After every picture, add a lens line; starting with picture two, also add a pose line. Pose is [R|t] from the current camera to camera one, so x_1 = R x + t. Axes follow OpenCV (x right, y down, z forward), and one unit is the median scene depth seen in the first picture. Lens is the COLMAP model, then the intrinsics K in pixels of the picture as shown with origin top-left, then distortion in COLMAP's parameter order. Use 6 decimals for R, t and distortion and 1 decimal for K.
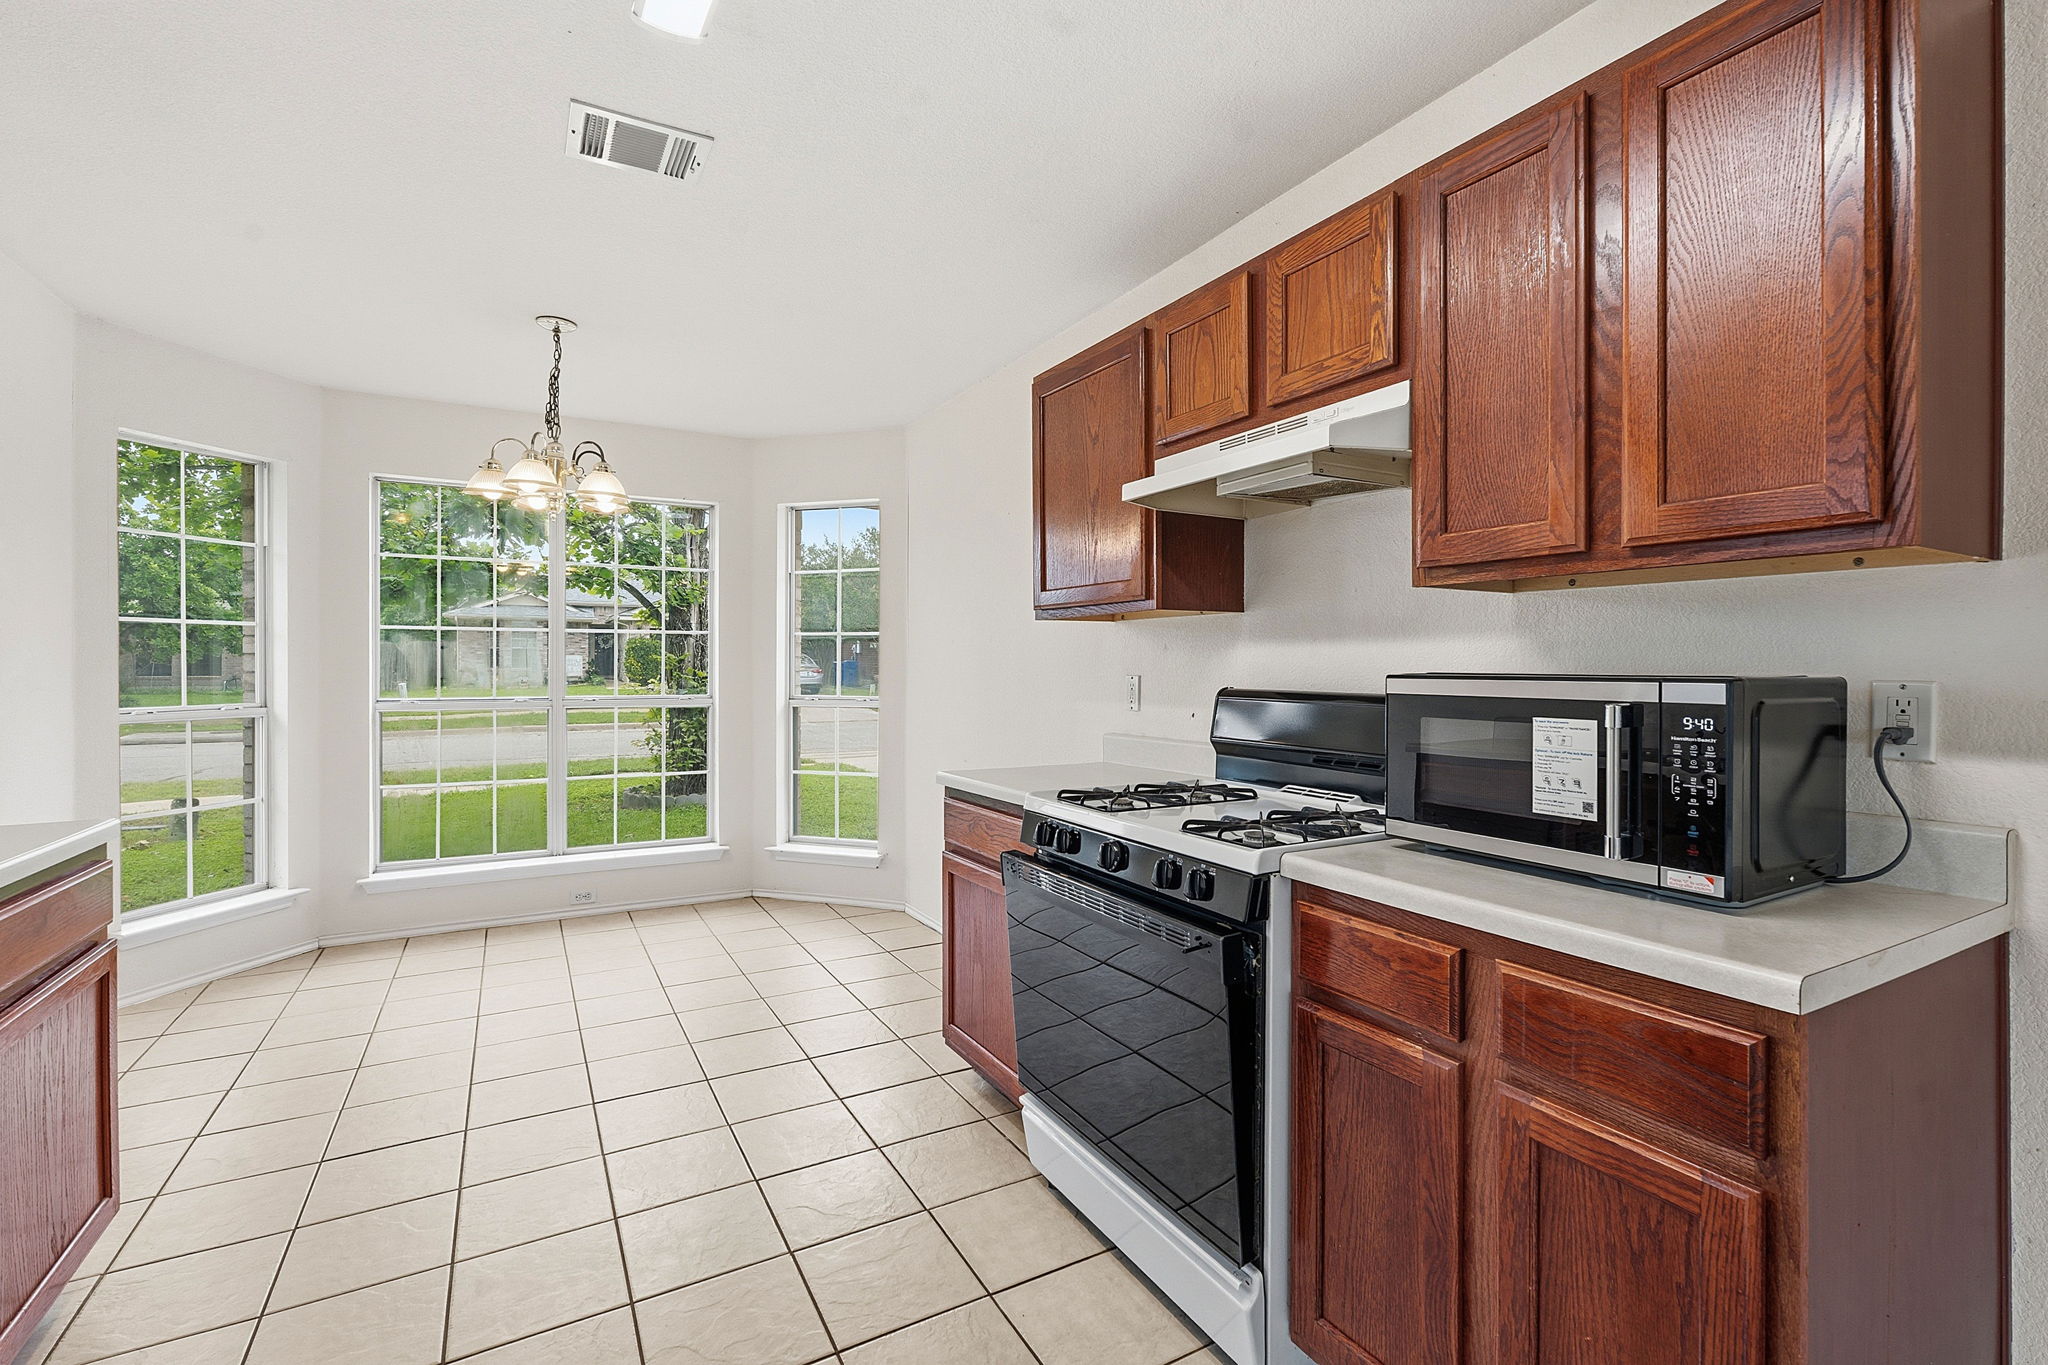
lens RADIAL K [[908.4, 0, 1022.0], [0, 908.4, 665.2], [0, 0, 1]] dist [-0.002536, 0.000585]
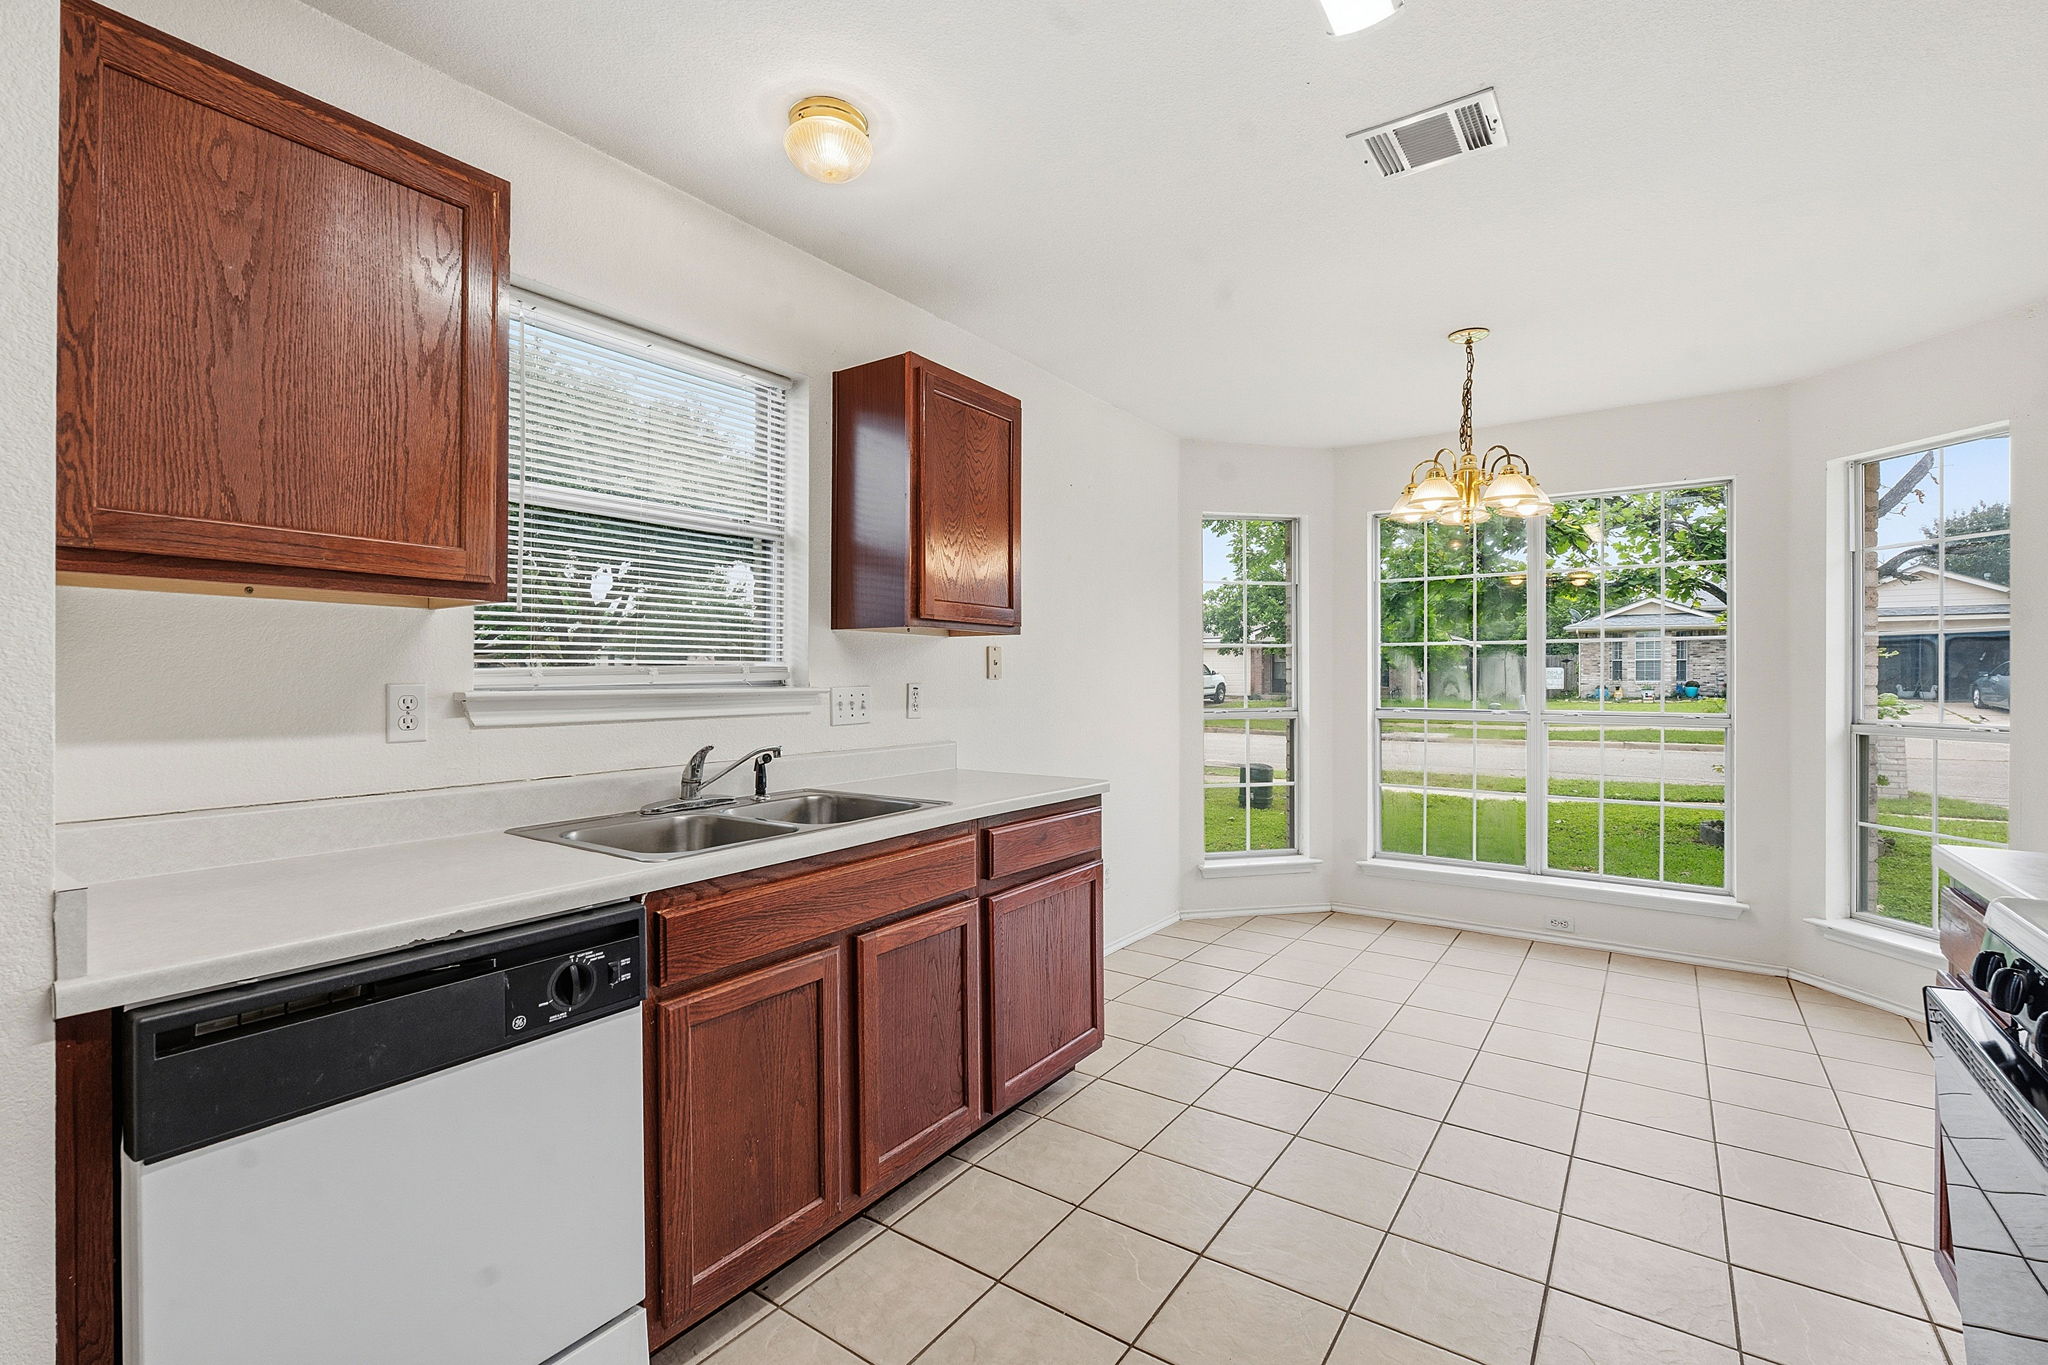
lens RADIAL K [[904.6, 0, 1025.6], [0, 904.6, 678.1], [0, 0, 1]] dist [-0.002210, -0.000289]
pose [[0.430756, -0.000637, -0.902468, 0.220549], [0.000740, 1.000000, -0.000353, 0.000496], [0.902468, -0.000516, 0.430757, 0.169722]]
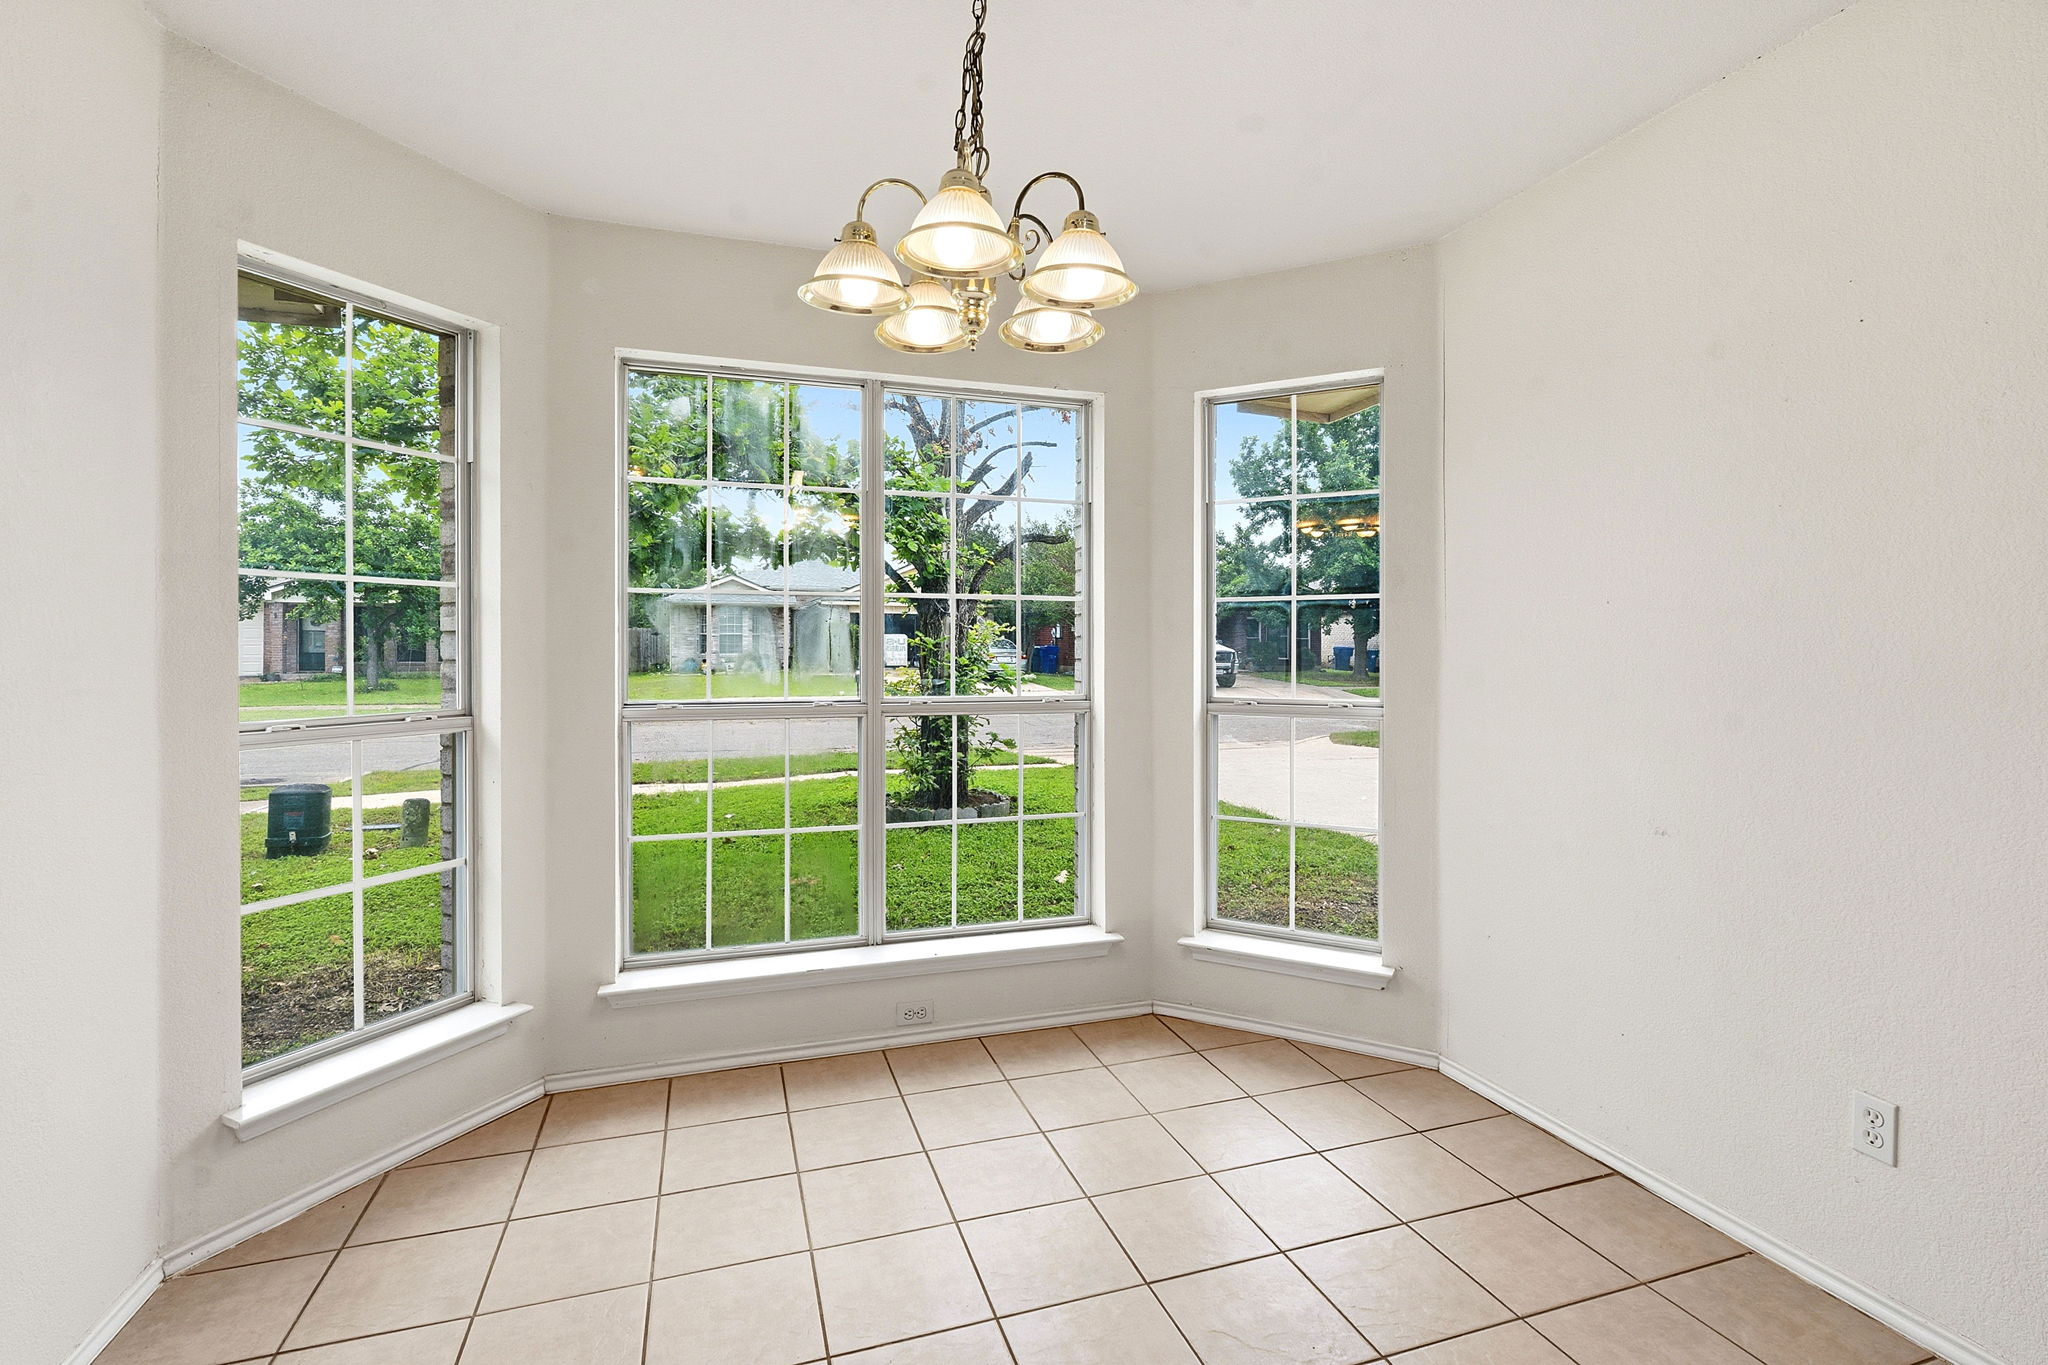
lens RADIAL K [[925.5, 0, 1020.4], [0, 925.5, 650.5], [0, 0, 1]] dist [-0.001205, 0.000029]
pose [[0.982256, -0.001552, -0.187540, -0.508242], [0.001588, 0.999999, 0.000044, 0.001201], [0.187540, -0.000341, 0.982257, 0.662958]]
